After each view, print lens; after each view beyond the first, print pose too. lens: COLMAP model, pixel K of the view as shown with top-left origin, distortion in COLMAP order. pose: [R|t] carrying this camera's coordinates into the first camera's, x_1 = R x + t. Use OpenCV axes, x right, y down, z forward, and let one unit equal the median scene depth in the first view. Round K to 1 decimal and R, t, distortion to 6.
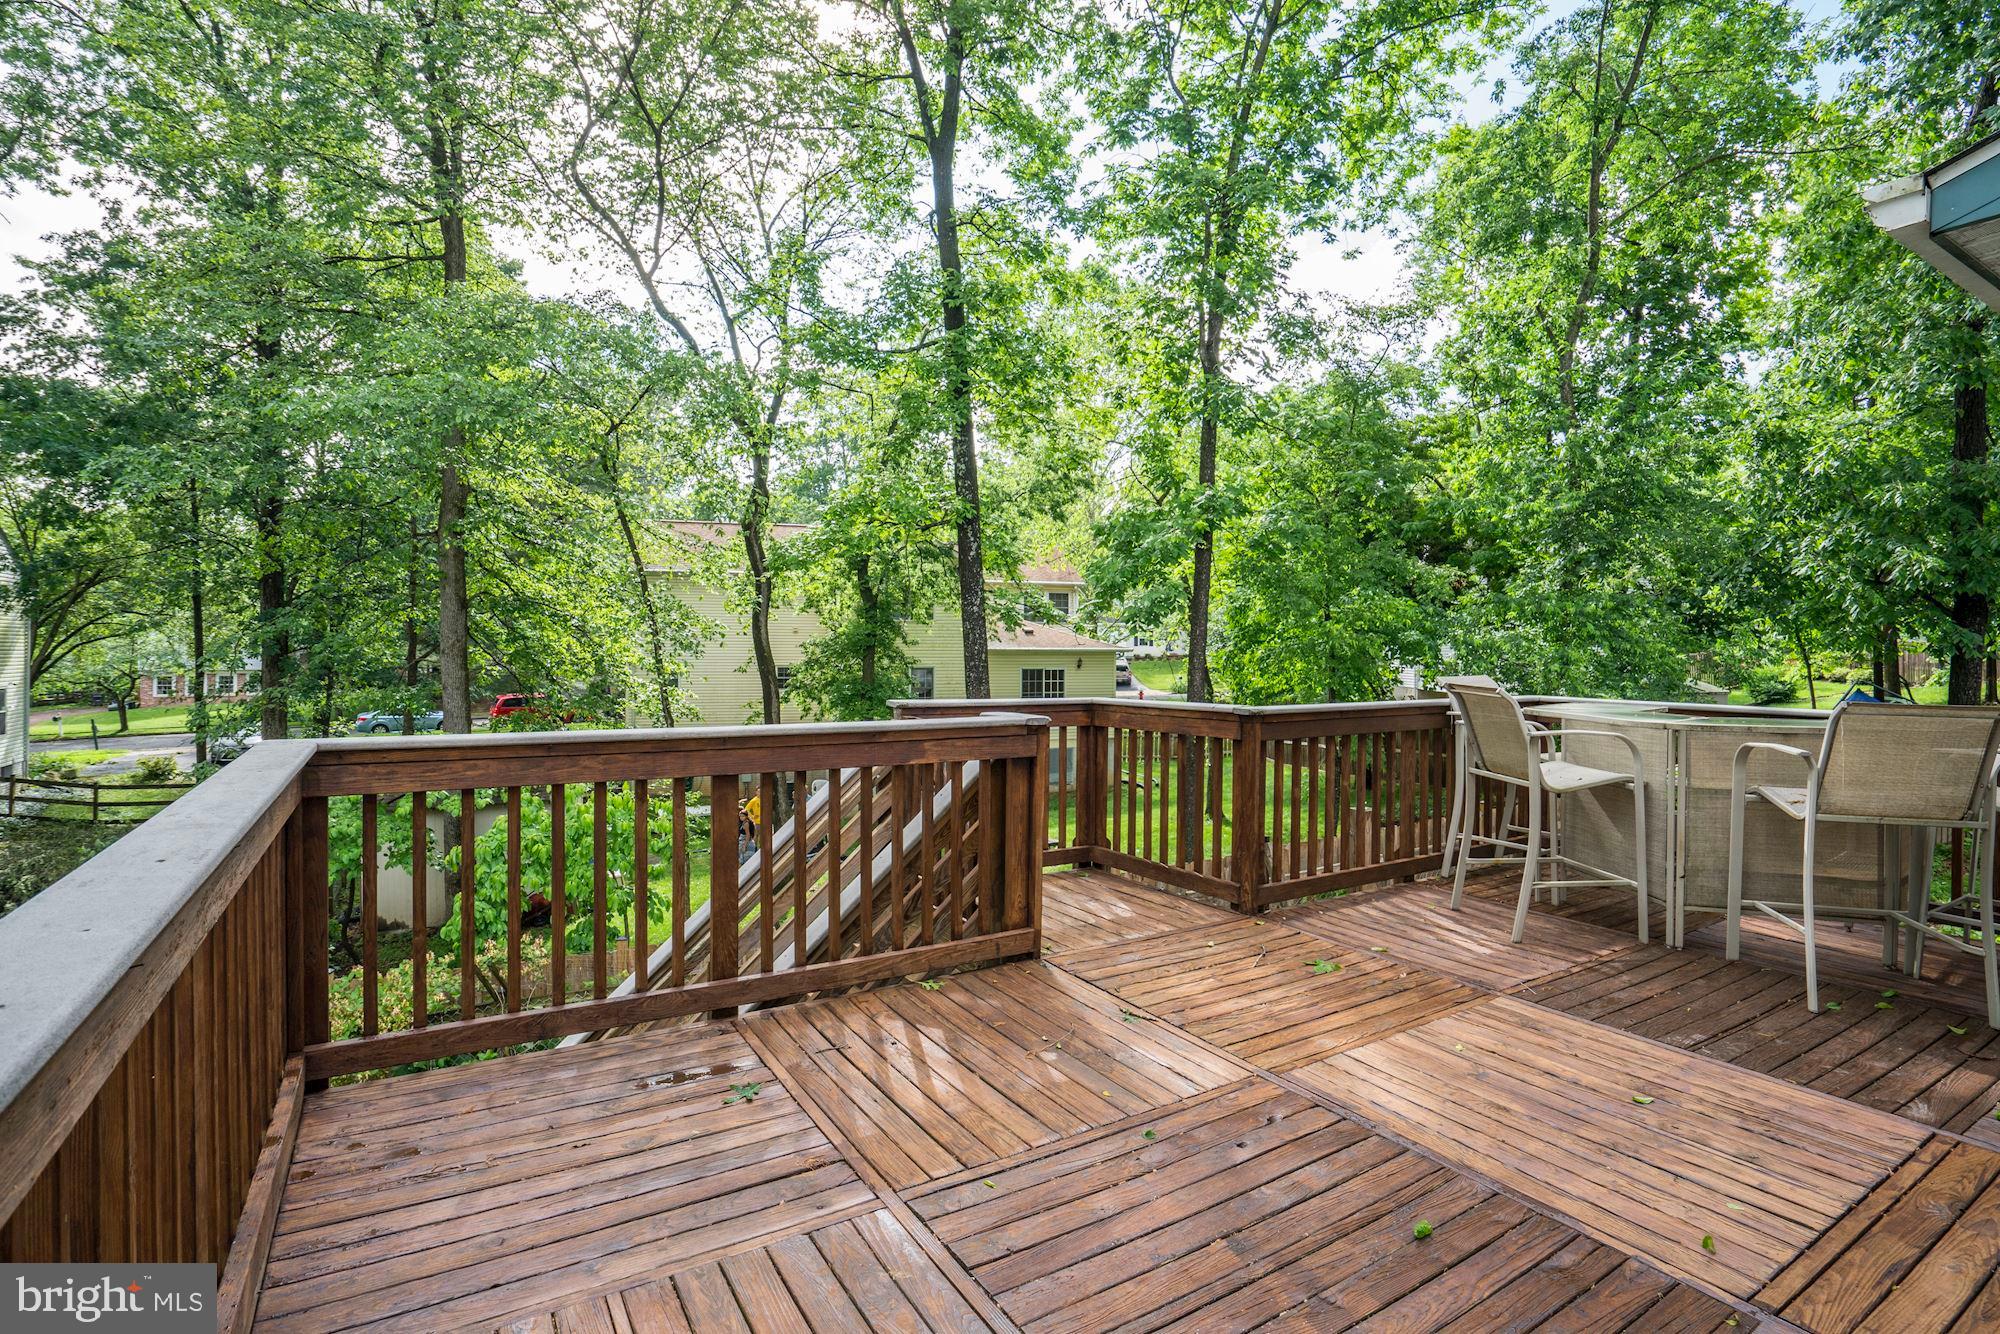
lens RADIAL K [[940.6, 0, 1006.7], [0, 940.6, 665.9], [0, 0, 1]] dist [-0.016978, 0.012906]
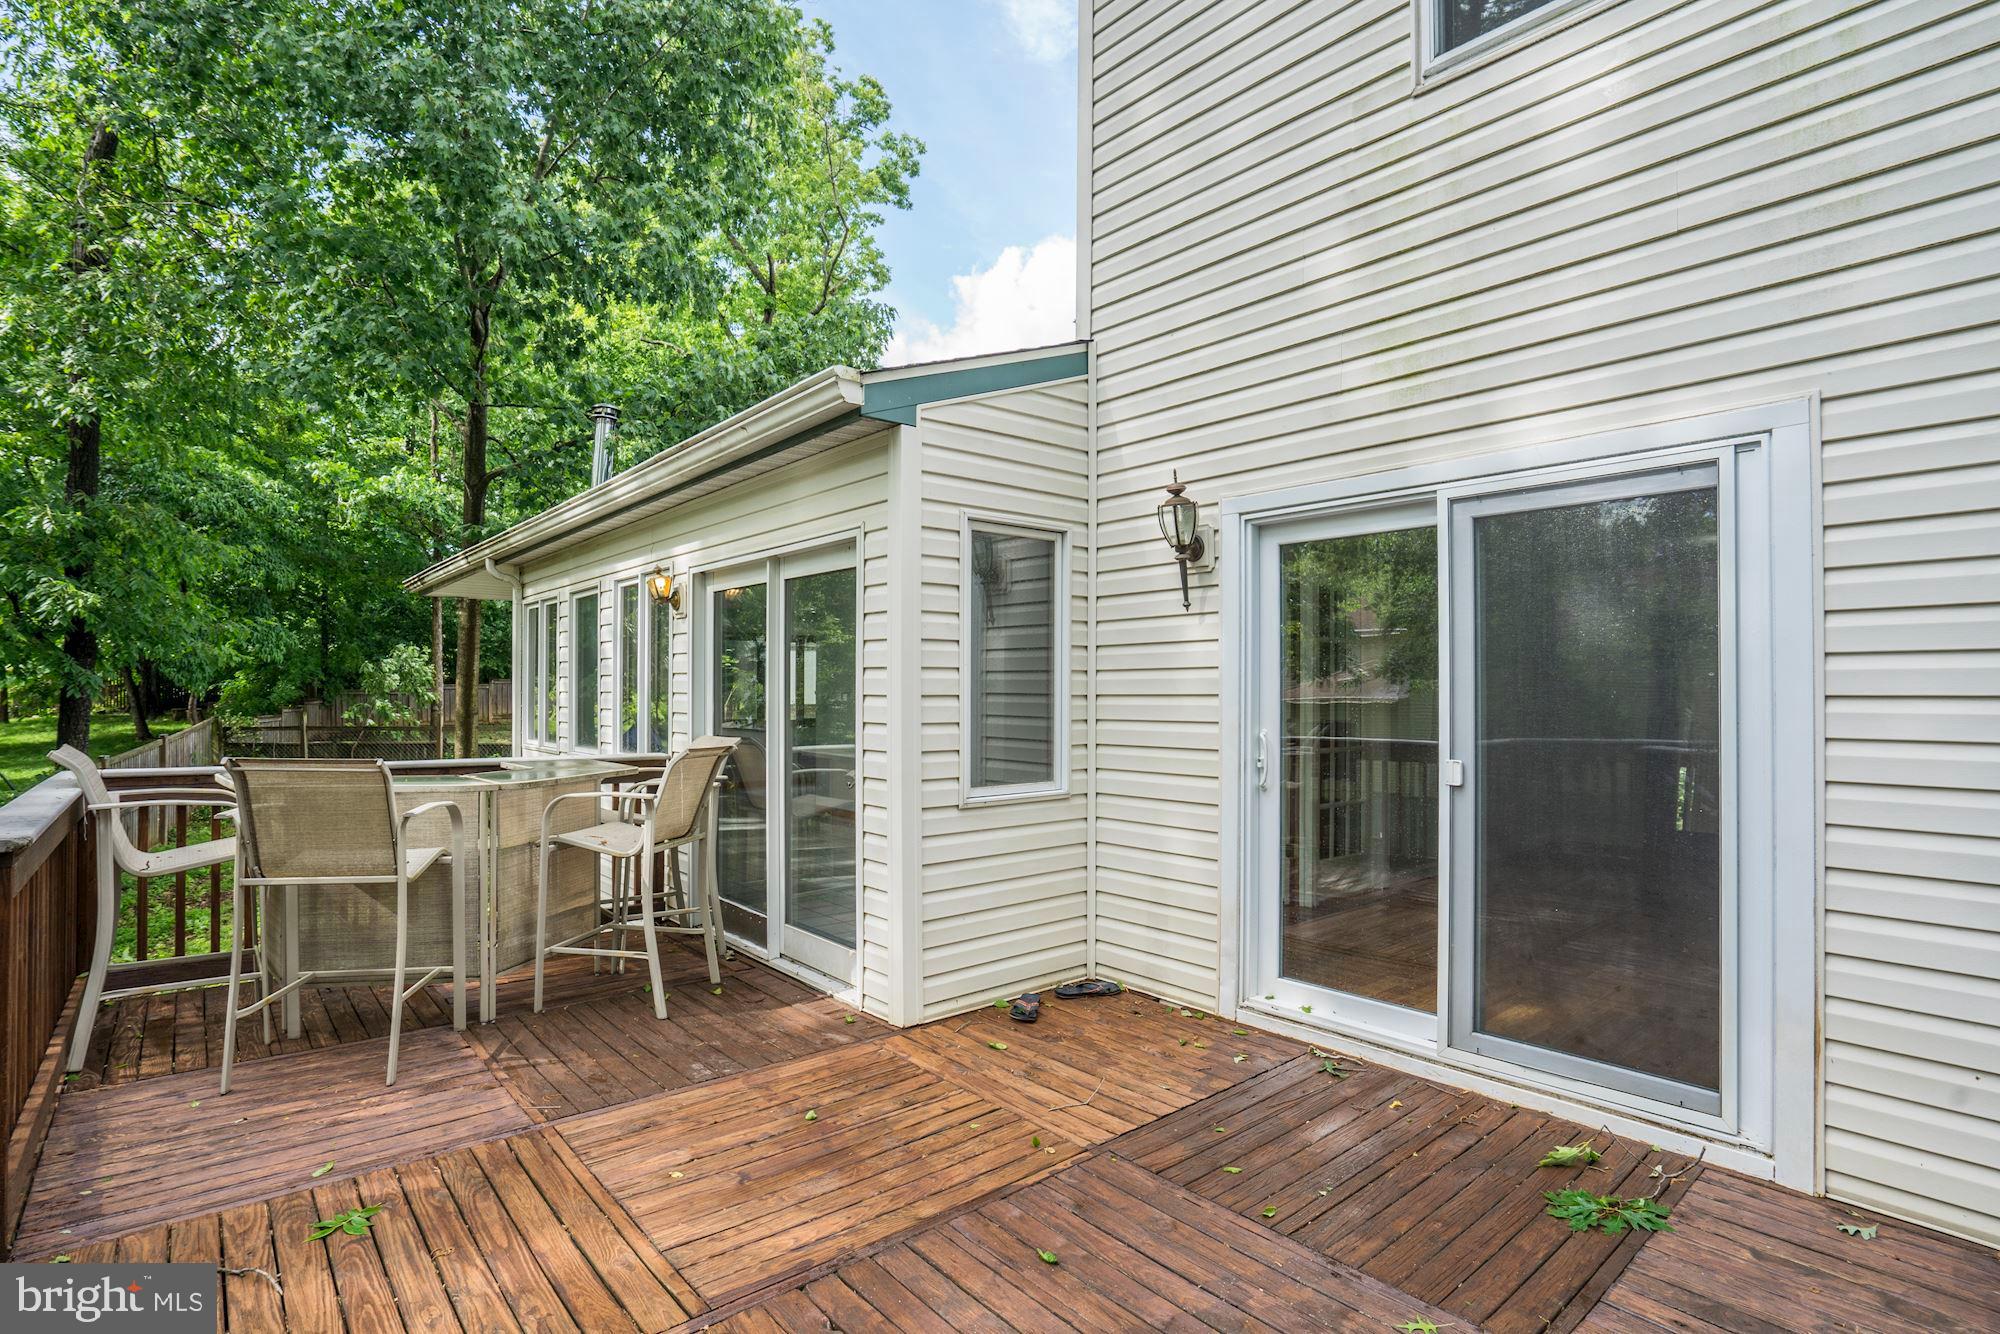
lens RADIAL K [[999.7, 0, 1010.3], [0, 999.7, 667.8], [0, 0, 1]] dist [-0.021114, 0.001036]
pose [[-0.134910, 0.016906, 0.990714, -0.425853], [0.011334, 0.999815, -0.015518, -0.045777], [-0.990793, 0.009135, -0.135077, 0.694892]]
